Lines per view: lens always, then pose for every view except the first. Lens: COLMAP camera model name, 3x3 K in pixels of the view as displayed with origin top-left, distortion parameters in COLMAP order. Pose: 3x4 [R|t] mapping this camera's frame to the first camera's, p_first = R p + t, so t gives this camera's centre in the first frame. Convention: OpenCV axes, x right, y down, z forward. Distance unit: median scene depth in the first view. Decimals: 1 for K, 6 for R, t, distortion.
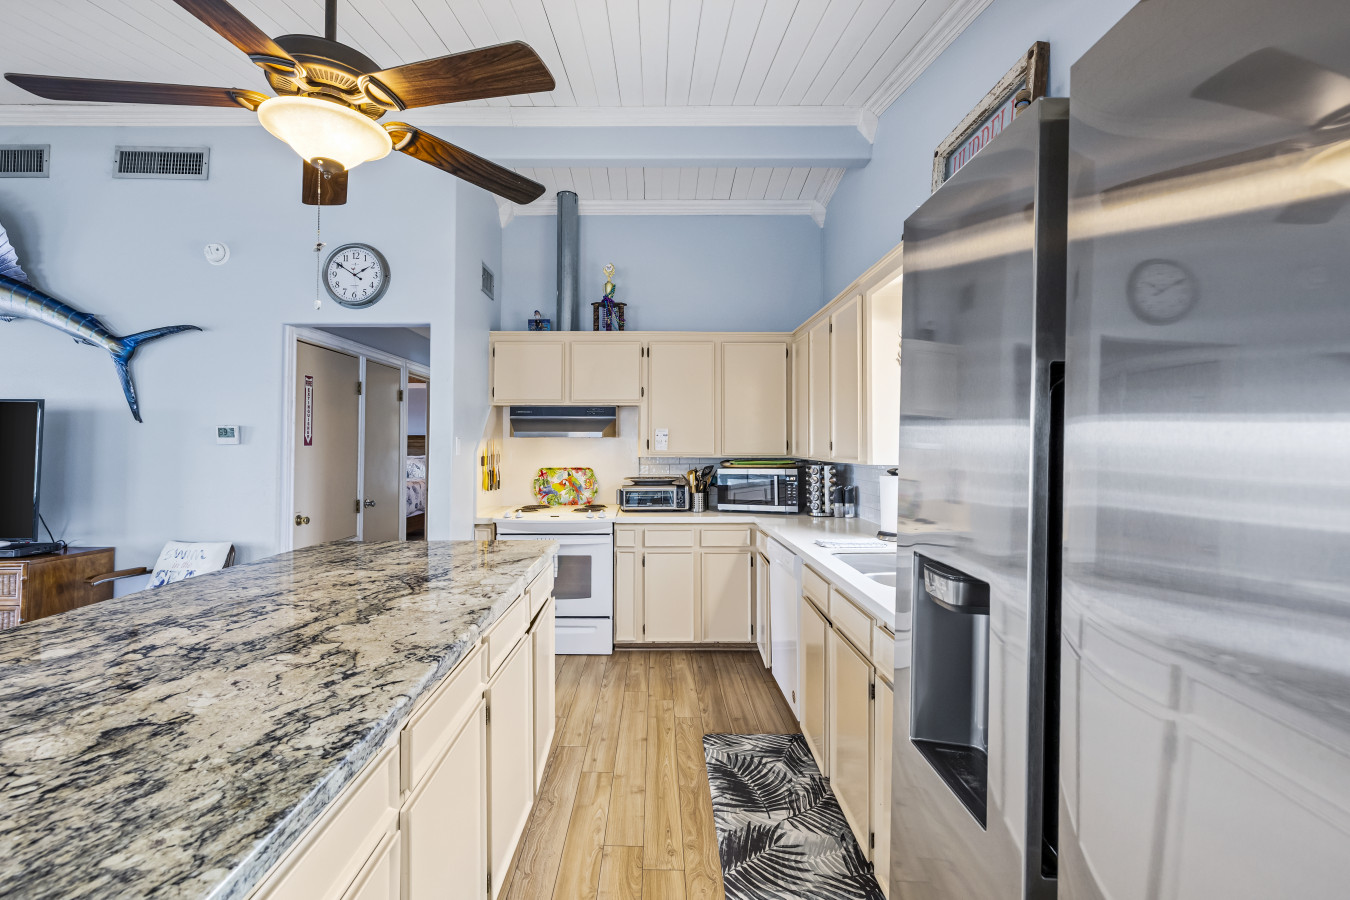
lens RADIAL K [[598.5, 0, 666.8], [0, 598.5, 438.4], [0, 0, 1]] dist [-0.006132, -0.000307]
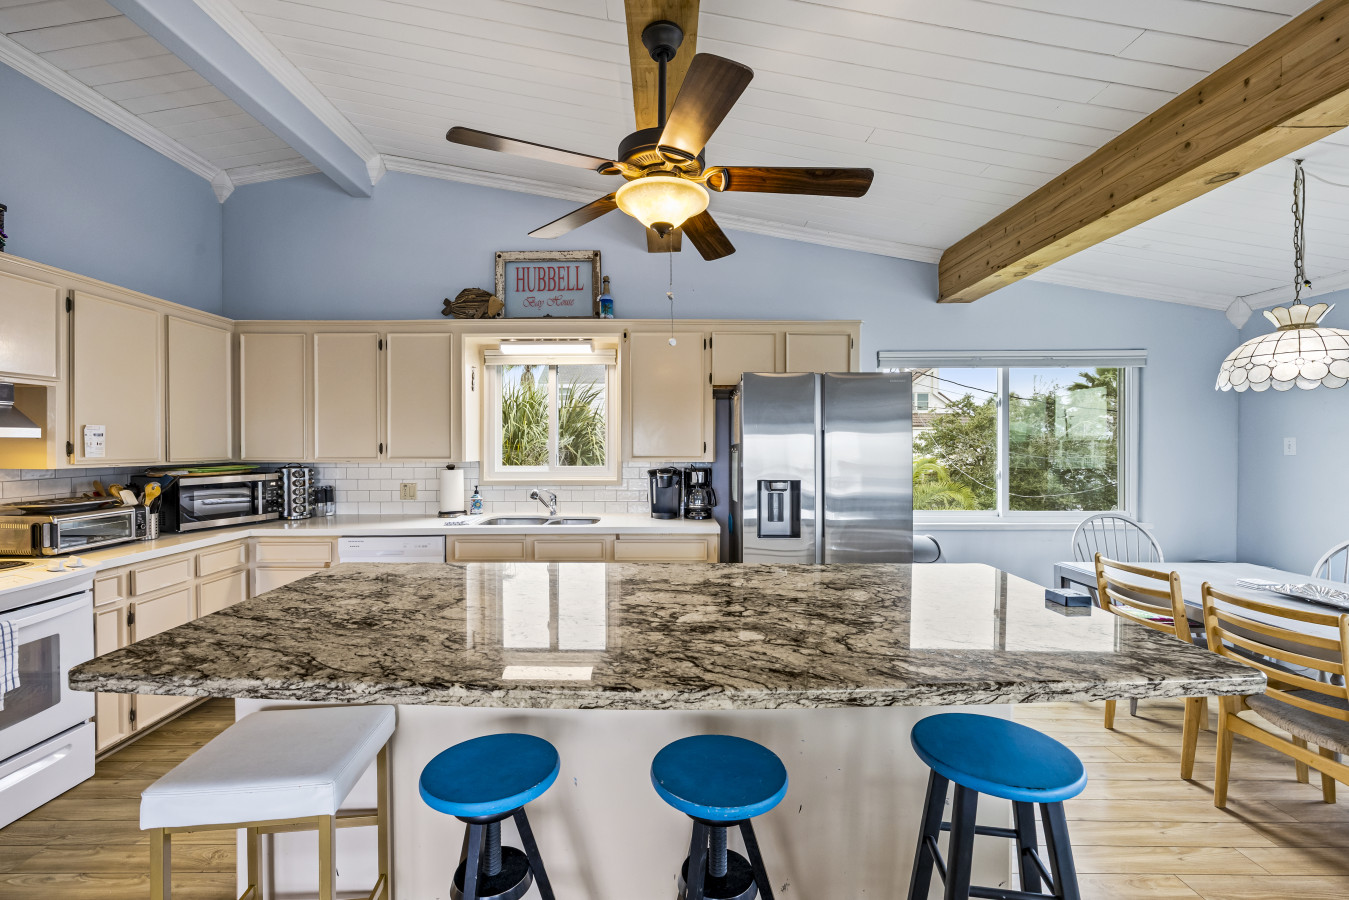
lens RADIAL K [[598.1, 0, 664.5], [0, 598.1, 452.0], [0, 0, 1]] dist [-0.006132, -0.000307]
pose [[-0.003546, -0.014753, 0.999885, -0.737187], [-0.010905, 0.999832, 0.014713, -0.002812], [-0.999934, -0.010851, -0.003706, 0.396730]]
